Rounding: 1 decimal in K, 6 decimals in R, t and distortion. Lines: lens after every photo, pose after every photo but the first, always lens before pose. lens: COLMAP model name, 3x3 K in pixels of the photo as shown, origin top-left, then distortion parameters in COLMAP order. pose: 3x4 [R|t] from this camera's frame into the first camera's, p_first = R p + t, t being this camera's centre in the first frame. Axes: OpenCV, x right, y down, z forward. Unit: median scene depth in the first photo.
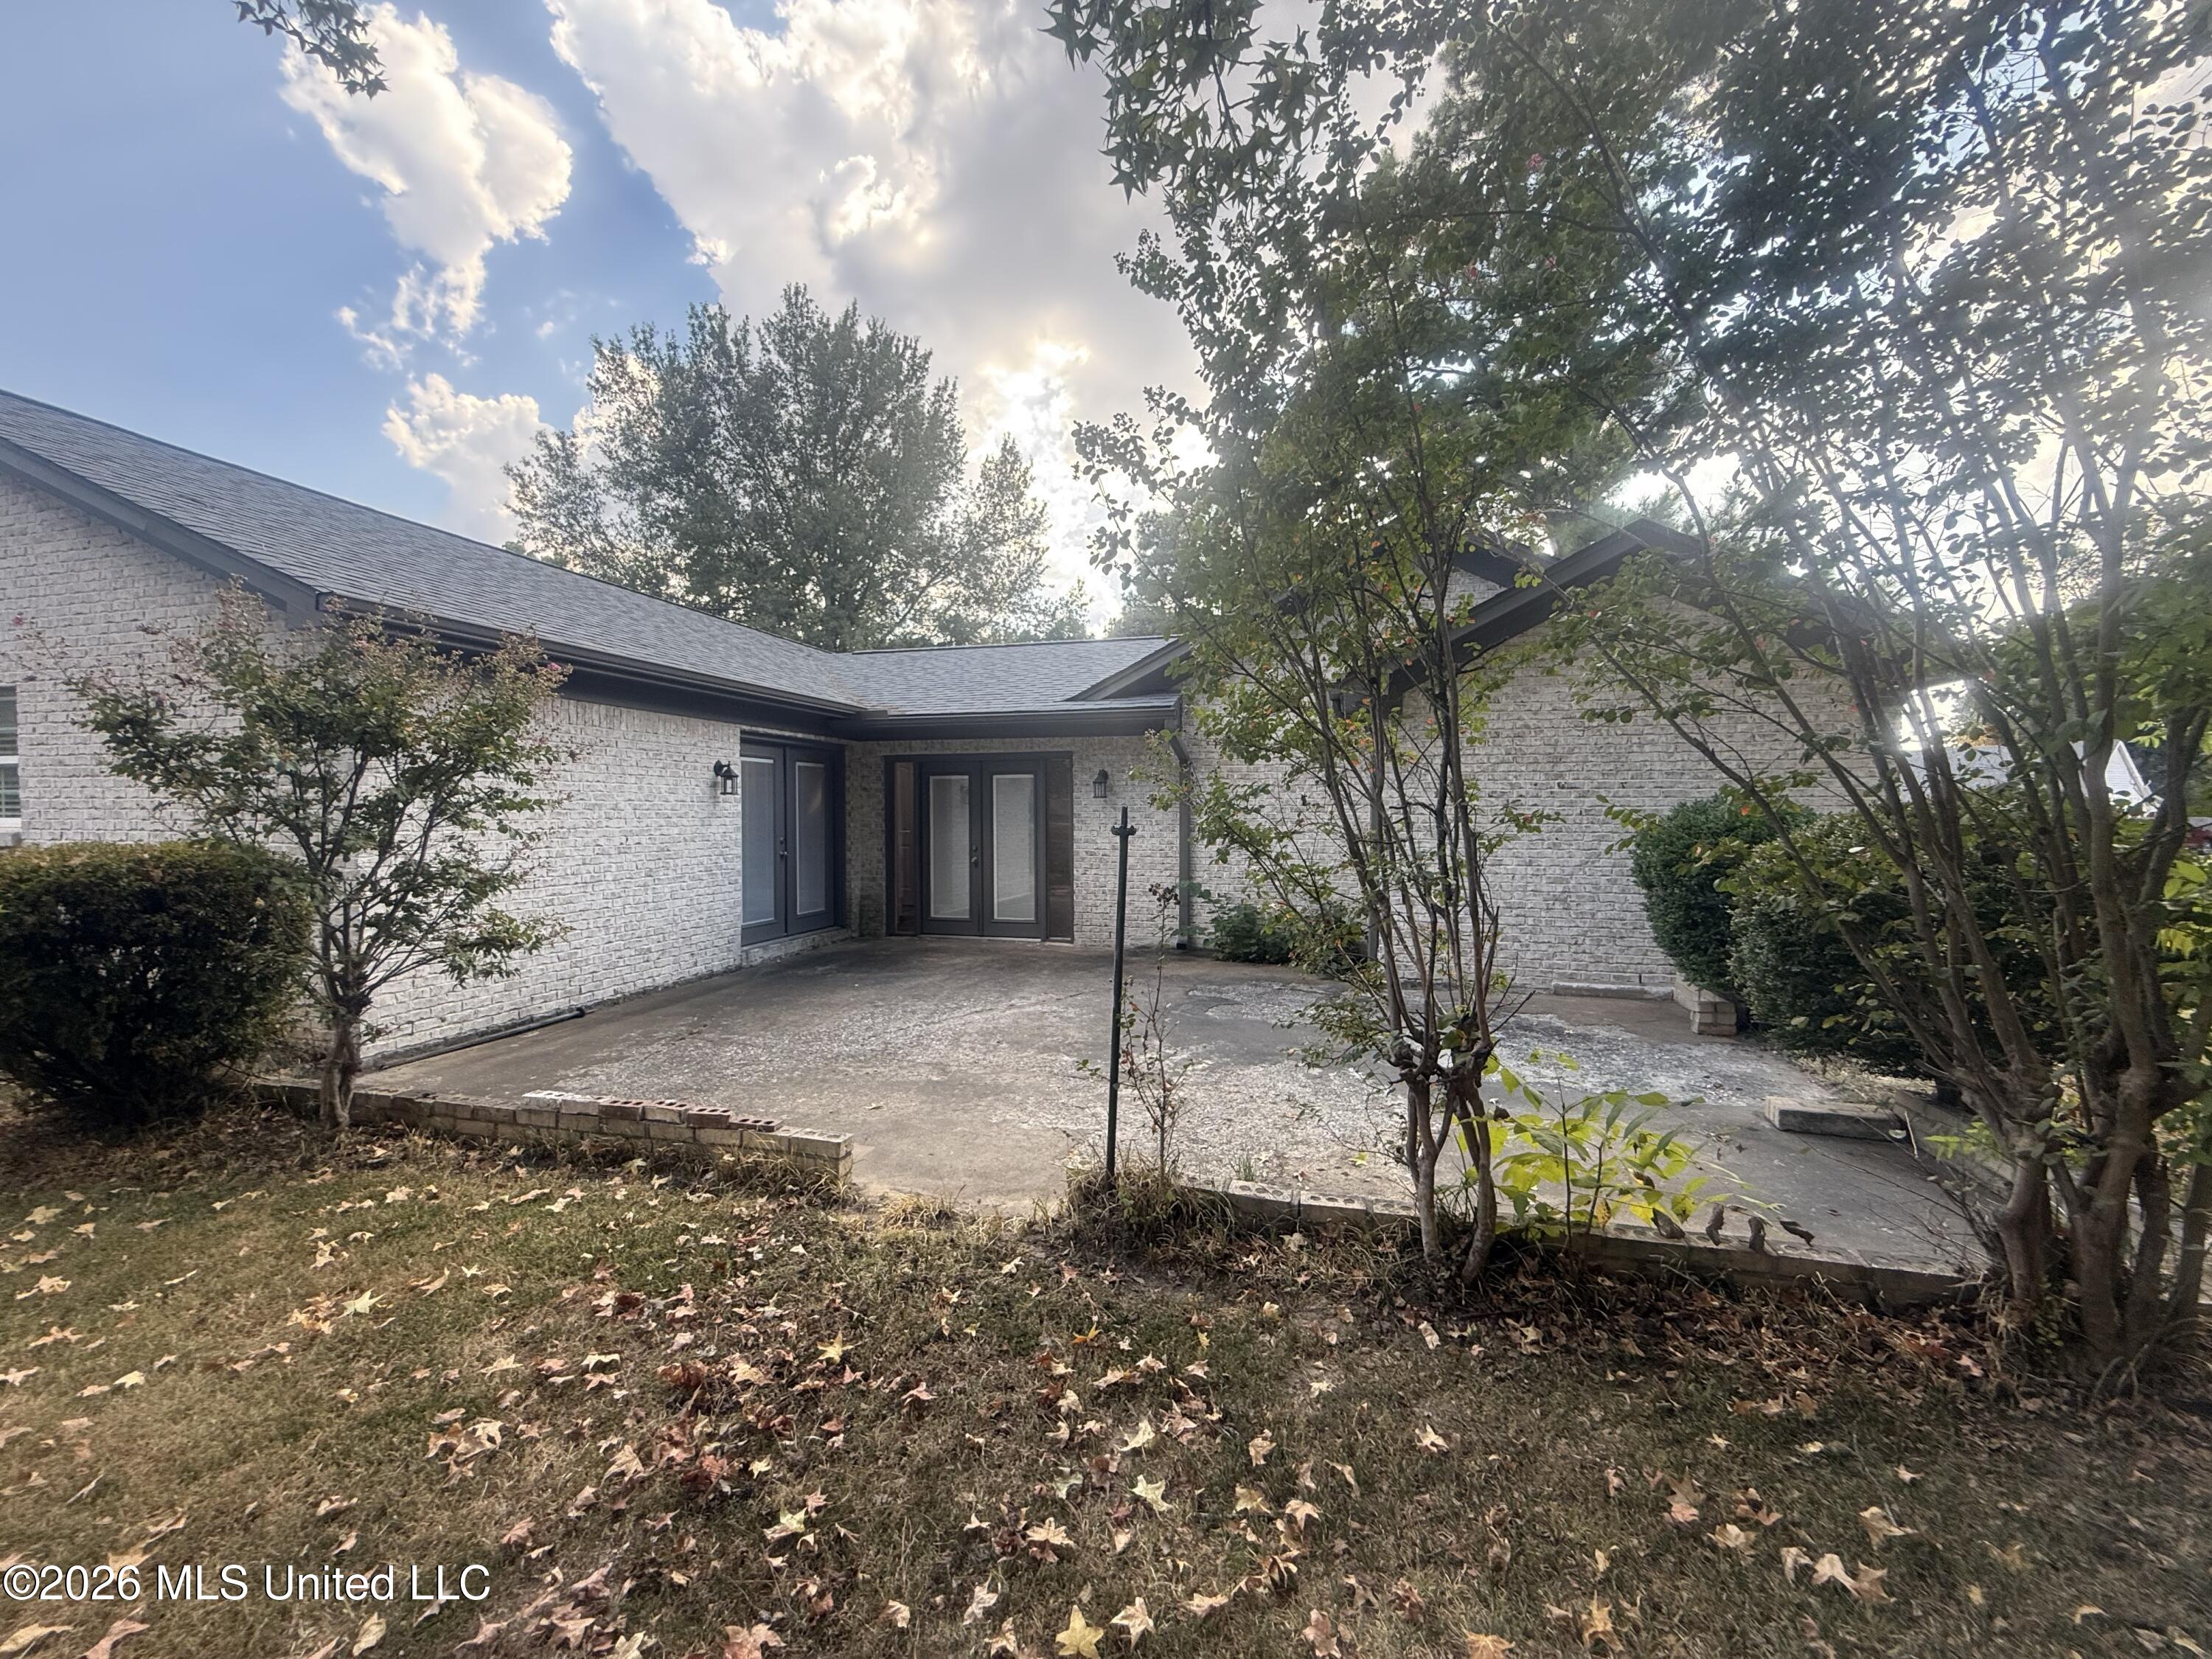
lens RADIAL K [[879.6, 0, 1106.0], [0, 879.6, 829.5], [0, 0, 1]] dist [0.003315, 0.000397]
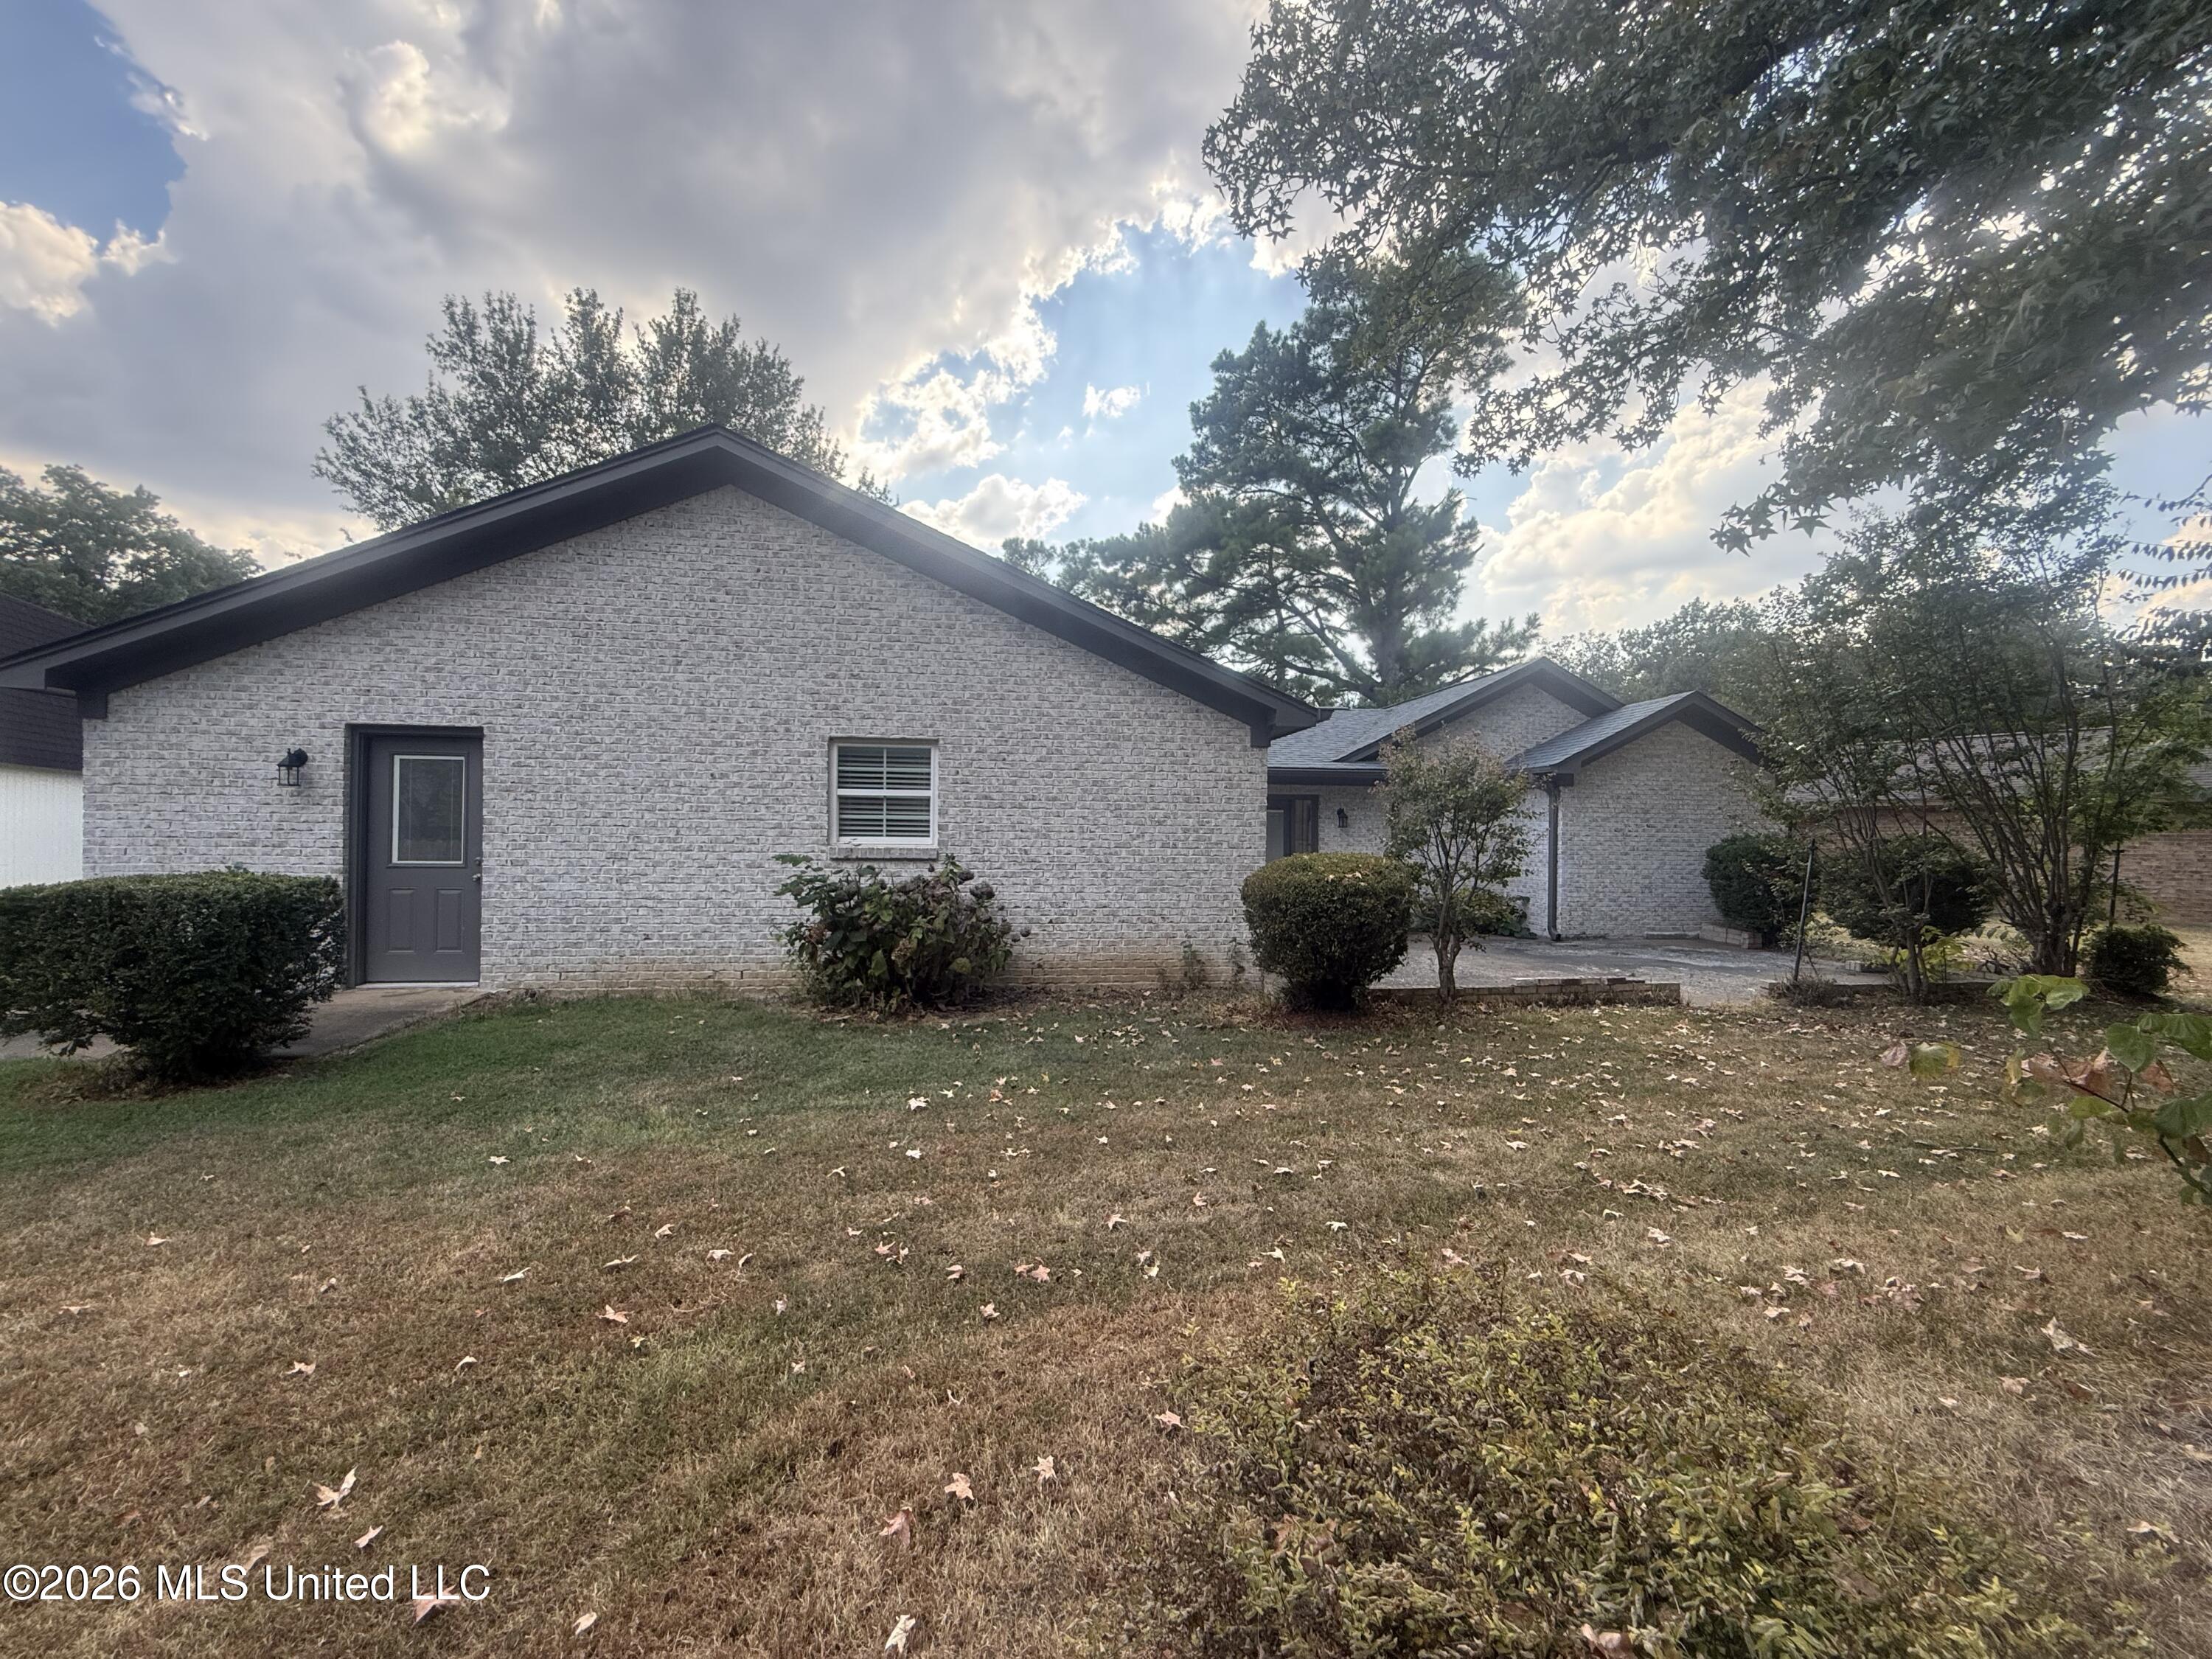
lens RADIAL K [[879.6, 0, 1106.0], [0, 879.6, 829.5], [0, 0, 1]] dist [0.003315, 0.000397]
pose [[0.923708, 0.011187, 0.382933, -0.963910], [-0.000983, 0.999639, -0.026832, 0.007335], [-0.383095, 0.024408, 0.923386, -0.207248]]
